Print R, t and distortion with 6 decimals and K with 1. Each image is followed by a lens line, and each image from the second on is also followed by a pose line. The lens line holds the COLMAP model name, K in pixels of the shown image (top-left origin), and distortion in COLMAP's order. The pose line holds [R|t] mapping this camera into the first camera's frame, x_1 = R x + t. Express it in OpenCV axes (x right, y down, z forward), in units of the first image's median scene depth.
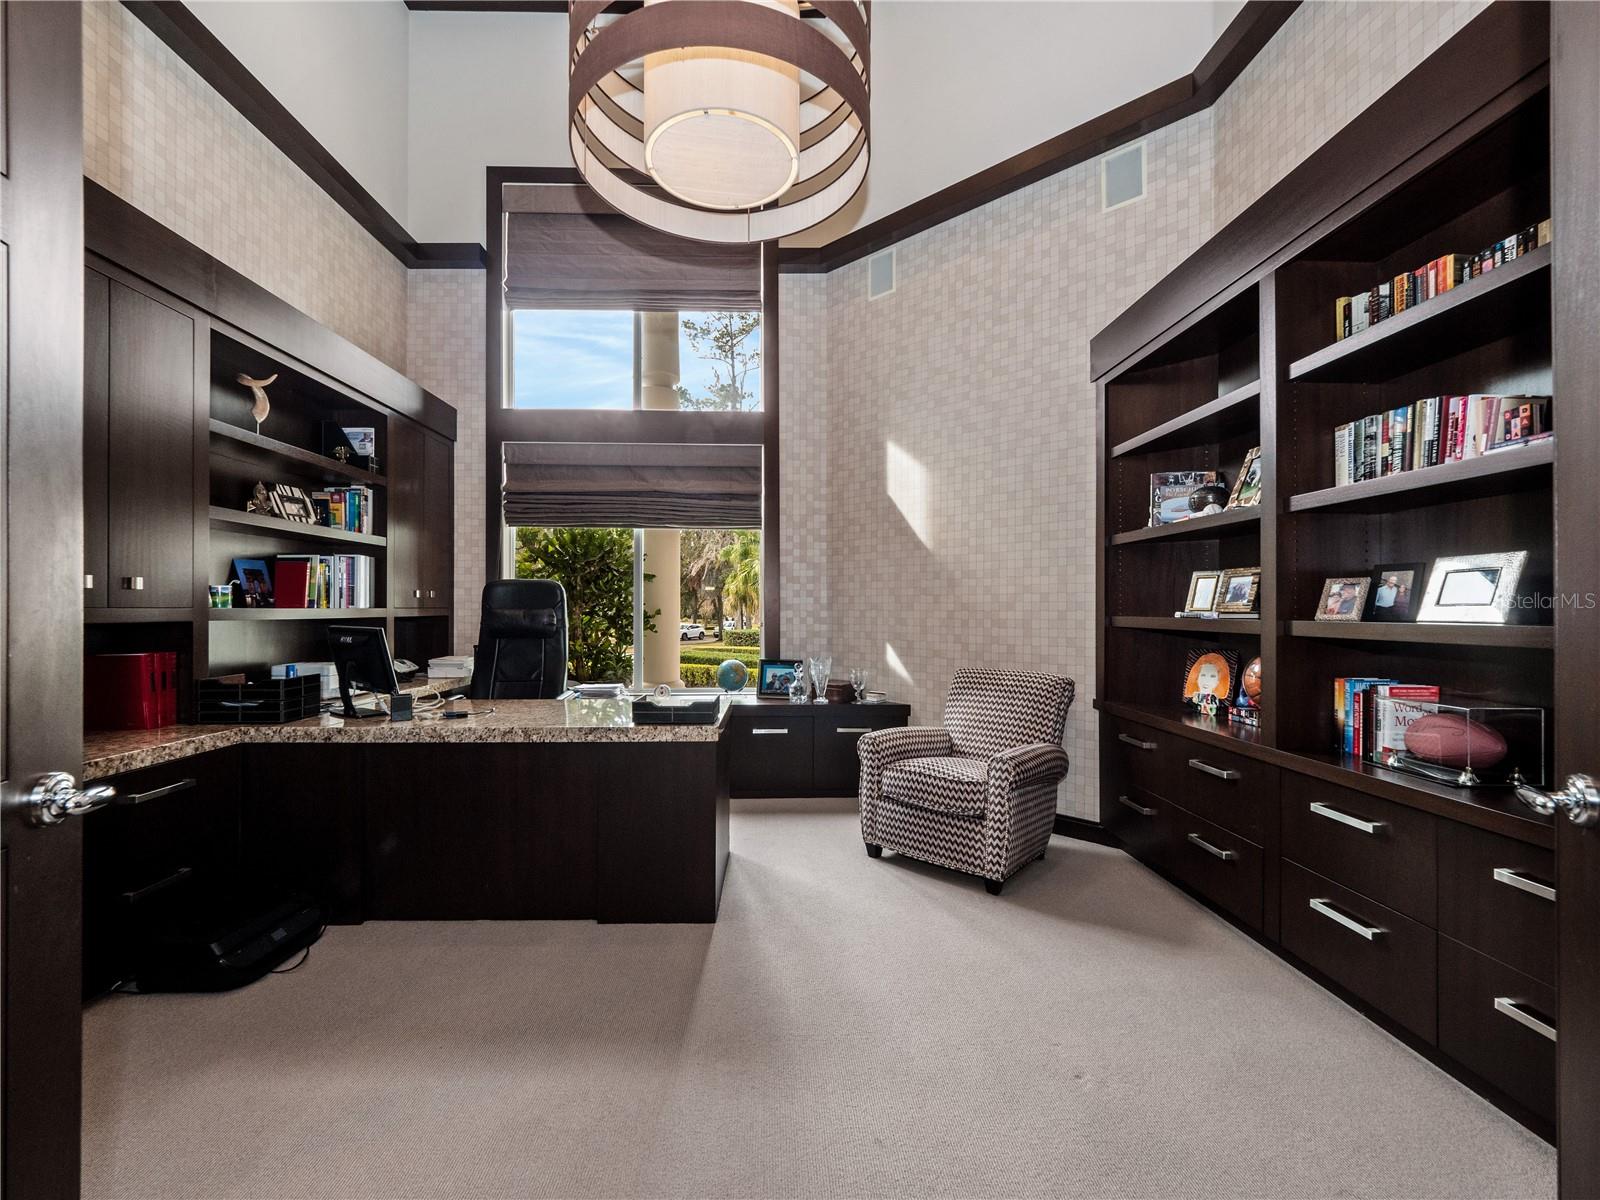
lens RADIAL K [[663.7, 0, 793.0], [0, 663.7, 595.6], [0, 0, 1]] dist [0.000904, -0.009347]
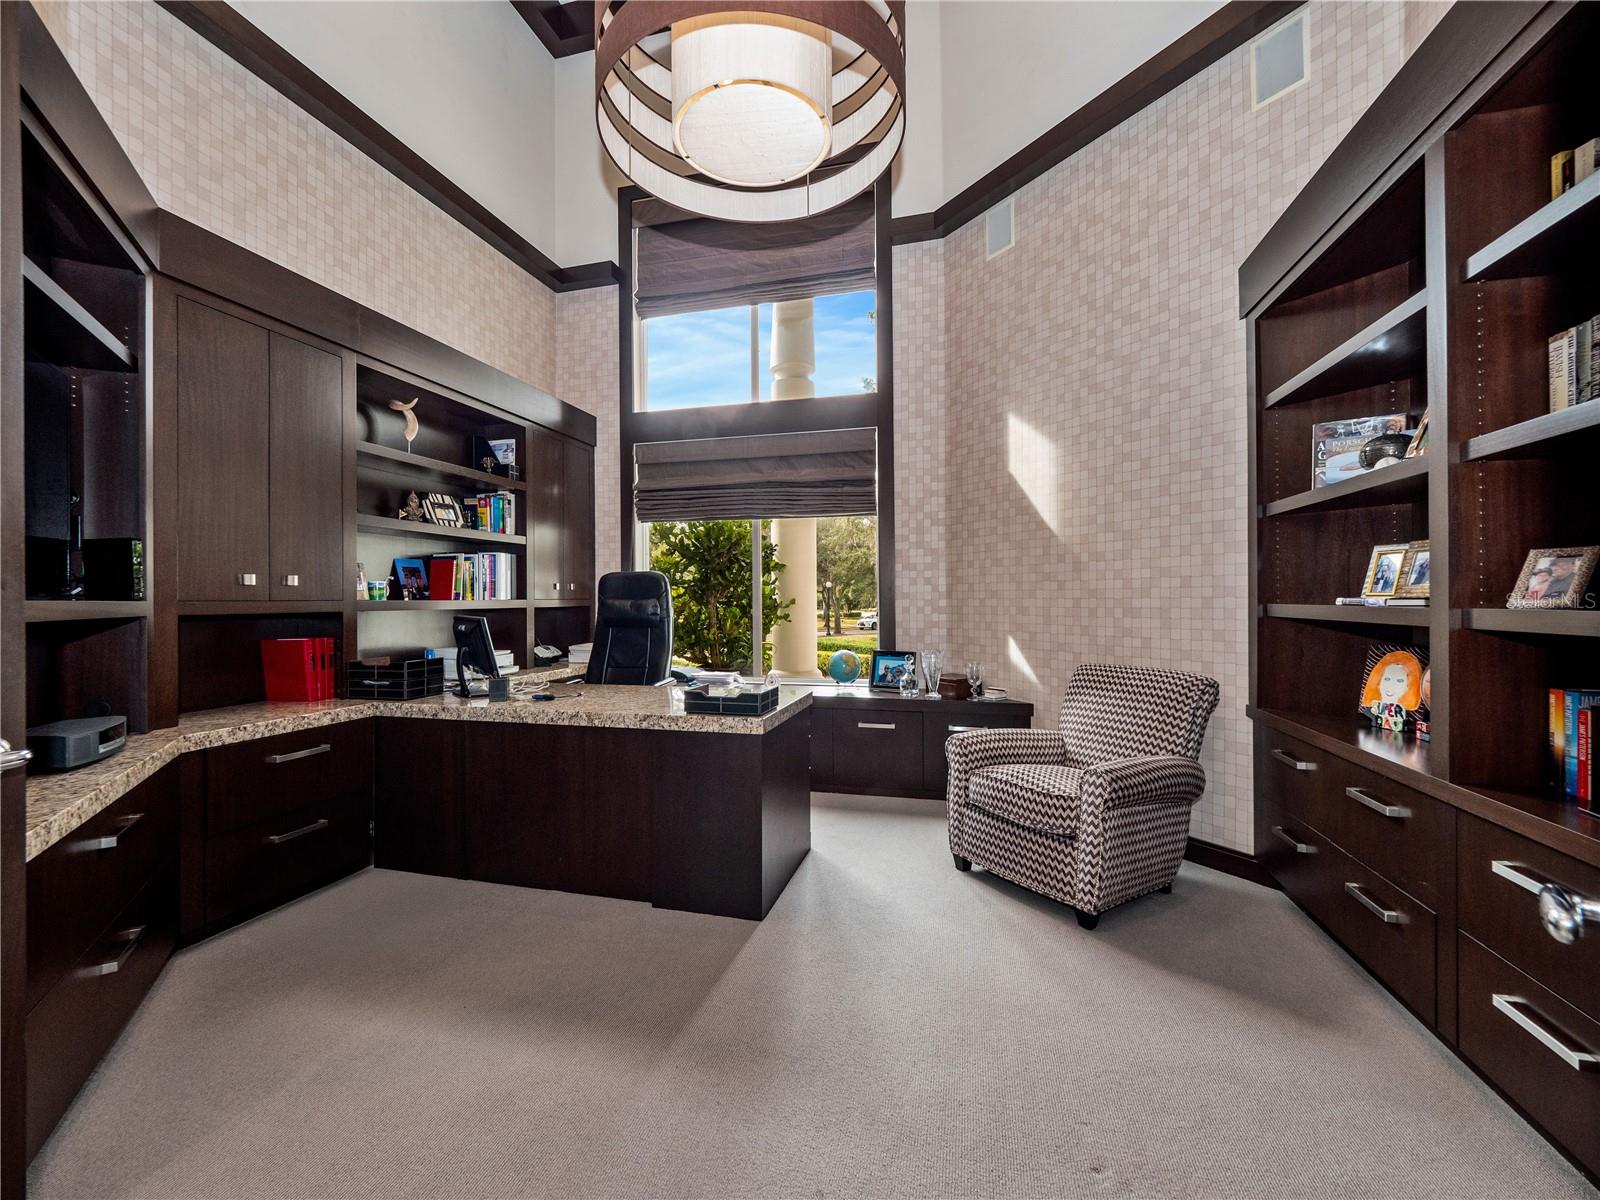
lens RADIAL K [[666.4, 0, 798.9], [0, 666.4, 586.8], [0, 0, 1]] dist [-0.011698, -0.000386]
pose [[0.960040, -0.012102, -0.279601, 0.141847], [0.012797, 0.999918, 0.000662, 0.002475], [0.279570, -0.004213, 0.960116, 0.055607]]
